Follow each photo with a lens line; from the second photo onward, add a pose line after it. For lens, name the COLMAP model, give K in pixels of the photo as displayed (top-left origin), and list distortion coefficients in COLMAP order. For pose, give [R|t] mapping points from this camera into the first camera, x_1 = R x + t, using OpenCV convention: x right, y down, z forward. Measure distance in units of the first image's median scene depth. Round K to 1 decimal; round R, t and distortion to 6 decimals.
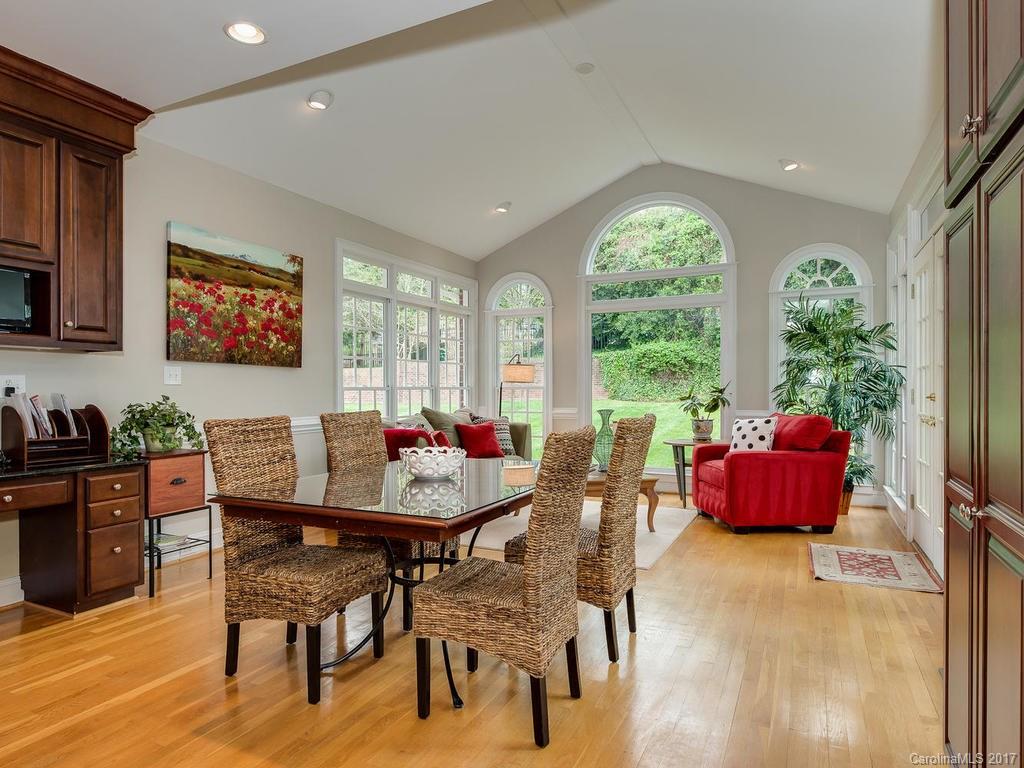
lens RADIAL K [[627.9, 0, 504.8], [0, 627.9, 390.8], [0, 0, 1]] dist [0.001167, -0.006689]
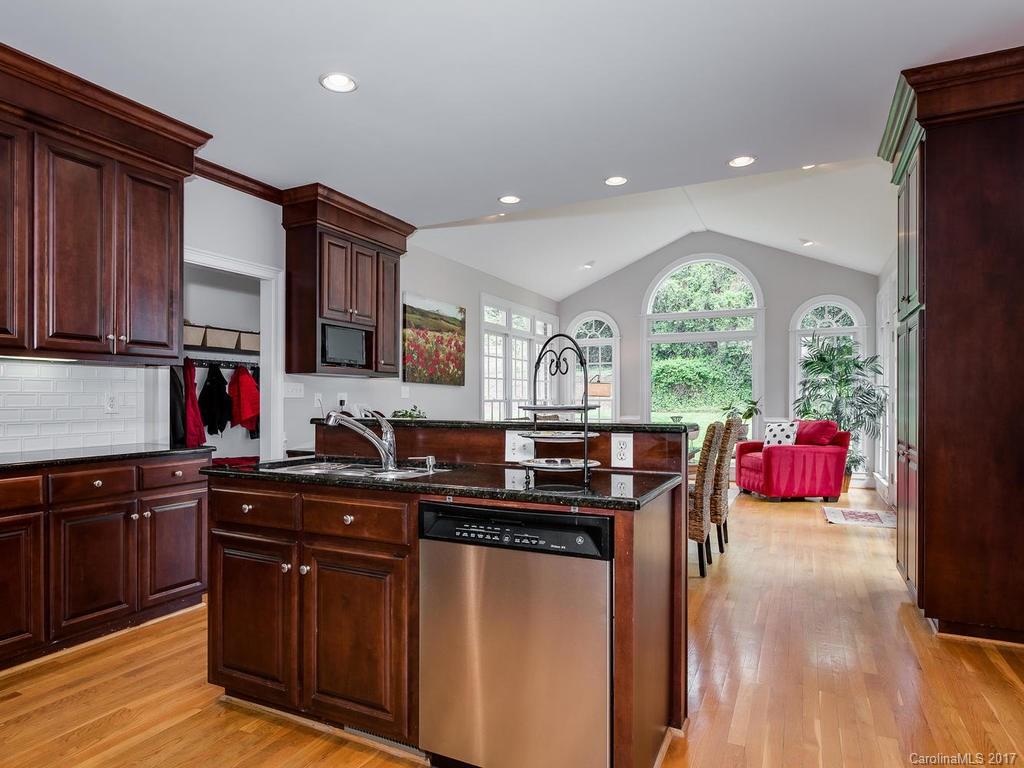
lens RADIAL K [[591.2, 0, 527.3], [0, 591.2, 402.0], [0, 0, 1]] dist [0.004223, 0.004626]
pose [[0.999950, 0.002800, 0.009616, -0.187488], [-0.002801, 0.999996, 0.000100, -0.001478], [-0.009616, -0.000127, 0.999954, -0.324610]]
